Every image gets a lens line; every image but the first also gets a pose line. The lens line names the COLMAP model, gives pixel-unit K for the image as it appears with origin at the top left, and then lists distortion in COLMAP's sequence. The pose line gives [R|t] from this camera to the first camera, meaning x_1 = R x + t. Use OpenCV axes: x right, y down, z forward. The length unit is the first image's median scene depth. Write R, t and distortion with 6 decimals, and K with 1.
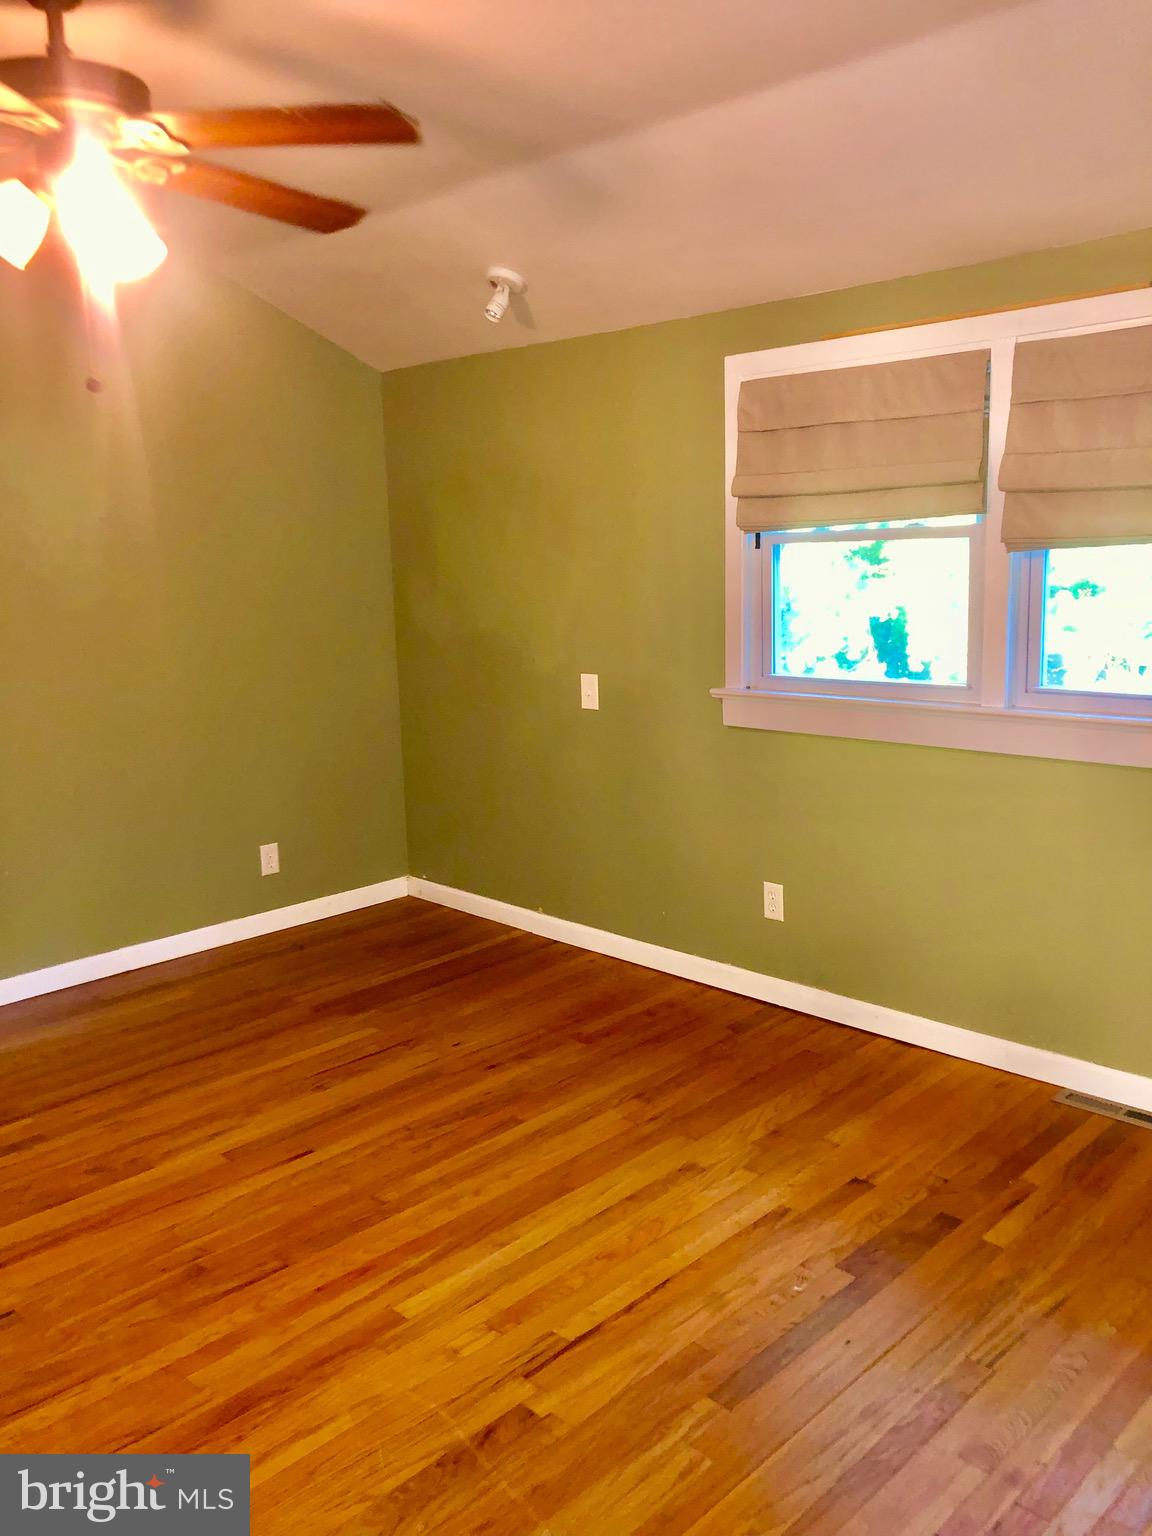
lens RADIAL K [[1255.0, 0, 574.6], [0, 1255.0, 771.1], [0, 0, 1]] dist [0.062108, -0.085208]
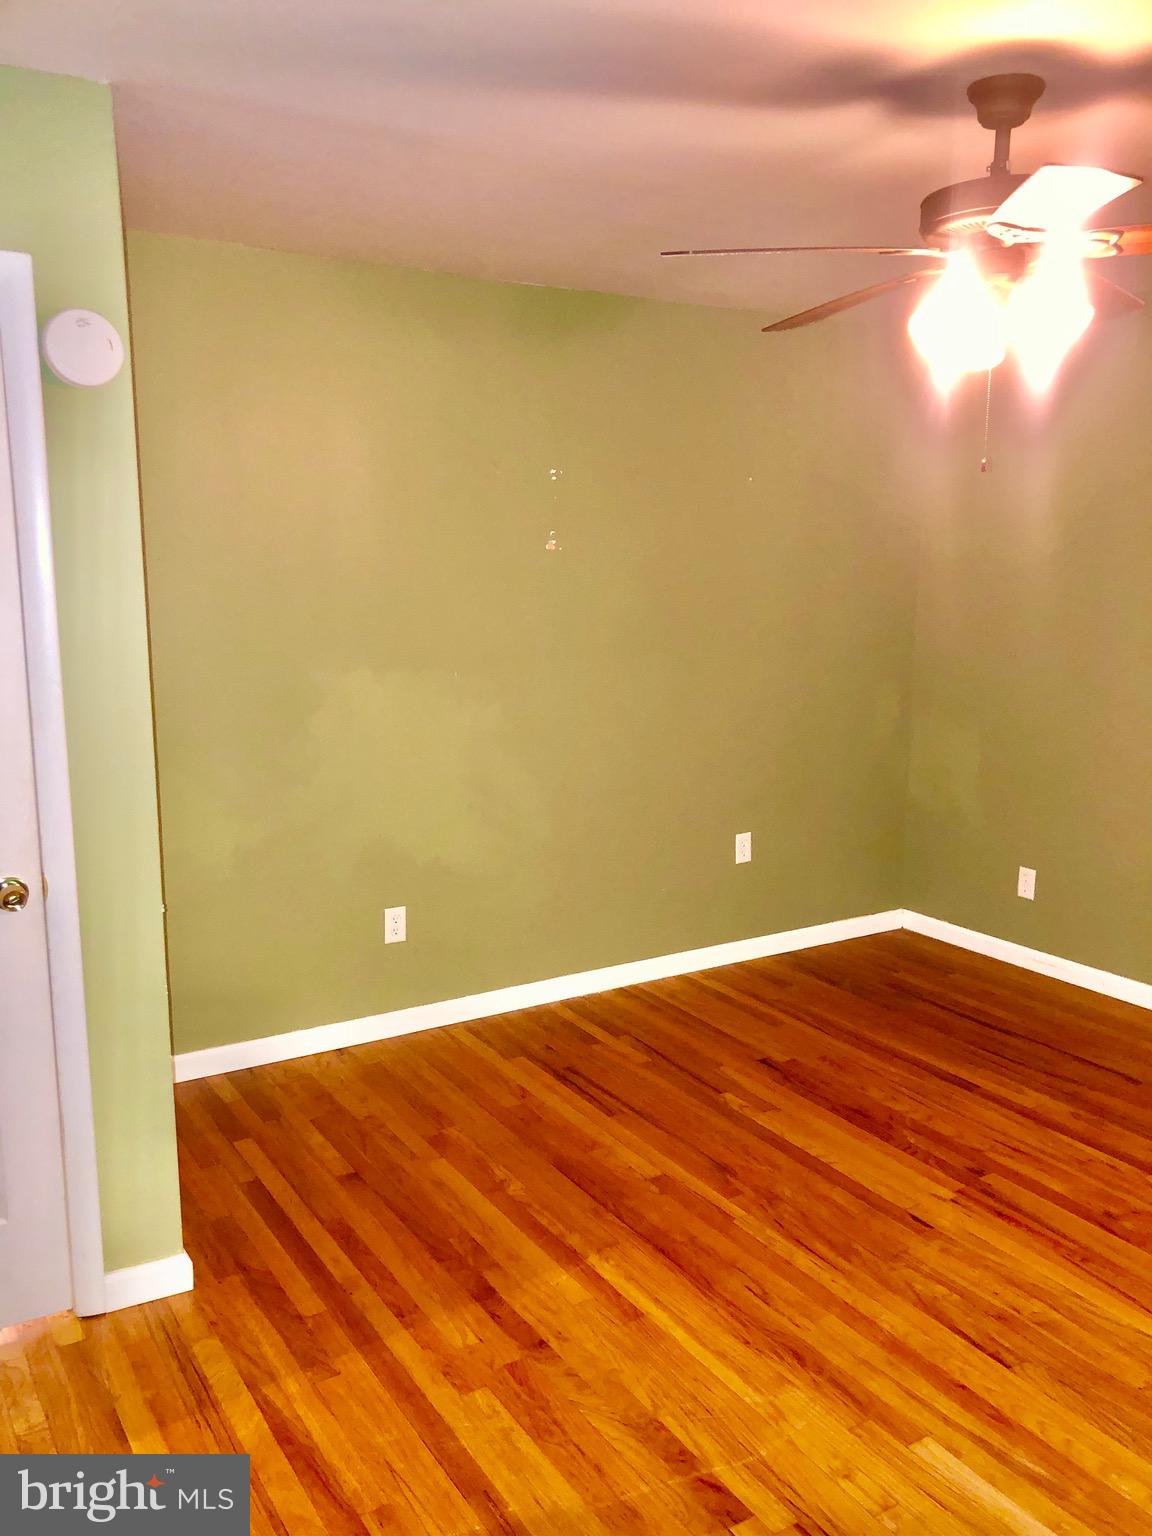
lens RADIAL K [[1255.0, 0, 574.6], [0, 1255.0, 771.1], [0, 0, 1]] dist [0.062108, -0.085208]
pose [[-0.238413, 0.167807, -0.956556, 0.755826], [-0.184286, 0.959246, 0.214211, -0.188554], [0.953519, 0.227351, -0.197772, 0.903567]]
